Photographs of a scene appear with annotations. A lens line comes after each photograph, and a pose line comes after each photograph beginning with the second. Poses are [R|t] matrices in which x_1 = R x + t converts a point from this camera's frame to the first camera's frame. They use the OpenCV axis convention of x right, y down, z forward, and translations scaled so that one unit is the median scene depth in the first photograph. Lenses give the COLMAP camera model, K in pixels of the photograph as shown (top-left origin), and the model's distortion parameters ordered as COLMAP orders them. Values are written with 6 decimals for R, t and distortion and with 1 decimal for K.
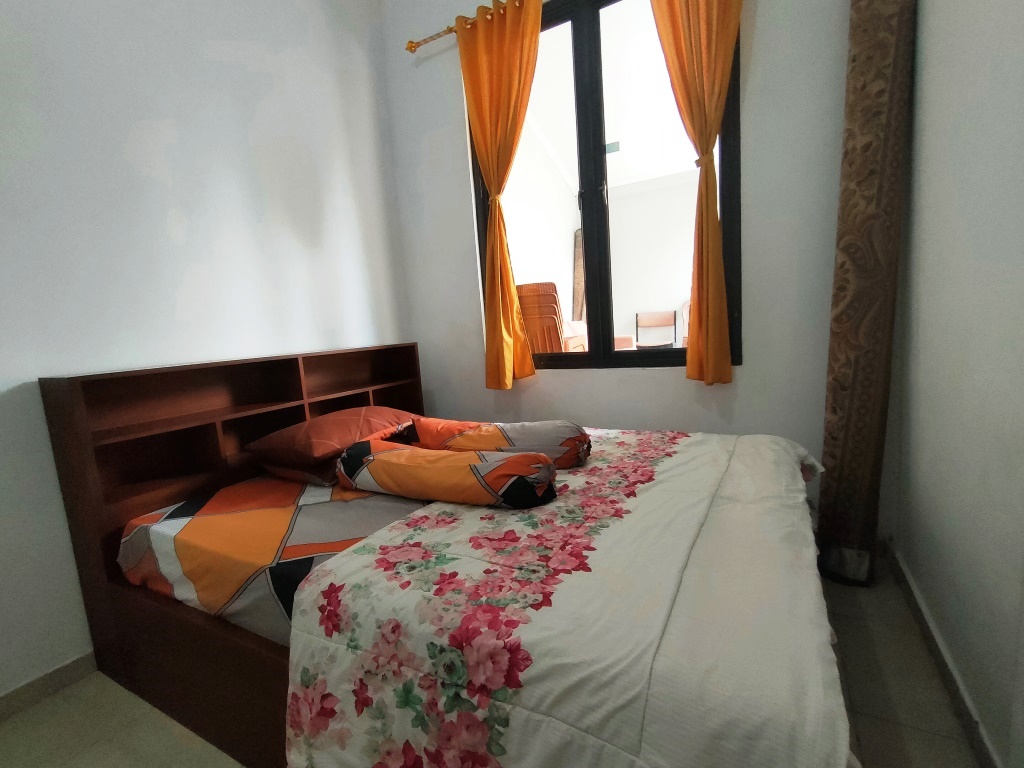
lens RADIAL K [[470.4, 0, 510.7], [0, 470.4, 388.0], [0, 0, 1]] dist [0.001580, -0.001077]
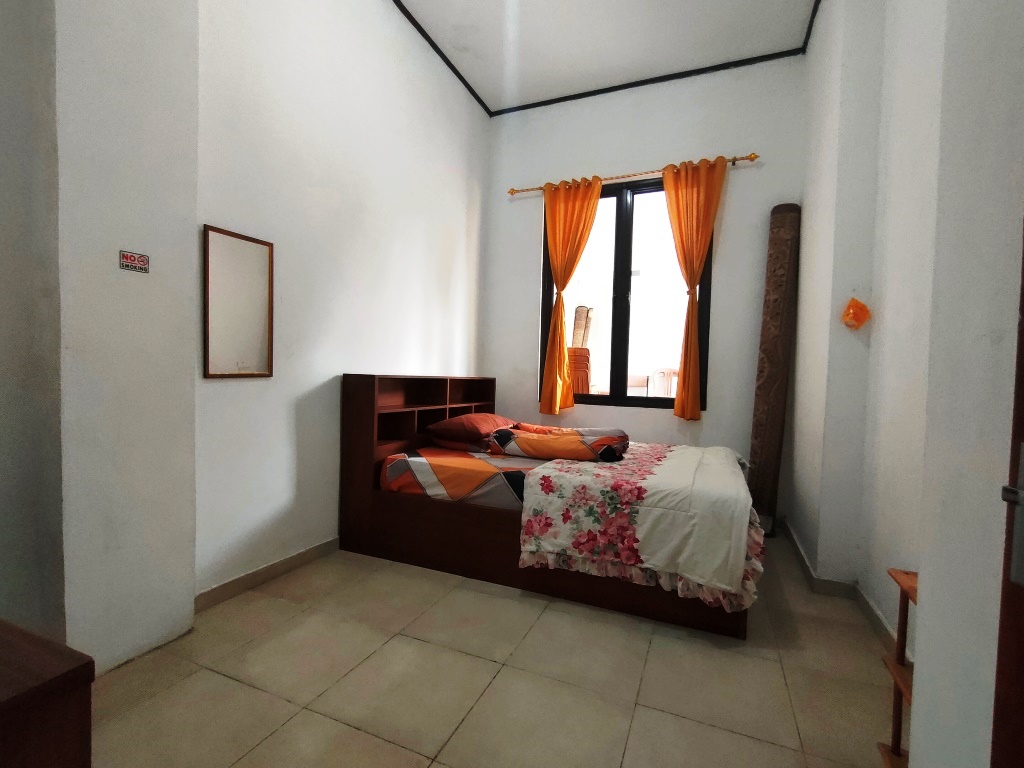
lens RADIAL K [[470.4, 0, 513.5], [0, 470.4, 386.3], [0, 0, 1]] dist [0.001580, -0.001077]
pose [[0.989395, 0.101478, 0.103919, -0.466727], [-0.088838, 0.988818, -0.119779, 0.160286], [-0.114911, 0.109277, 0.987347, -0.737248]]
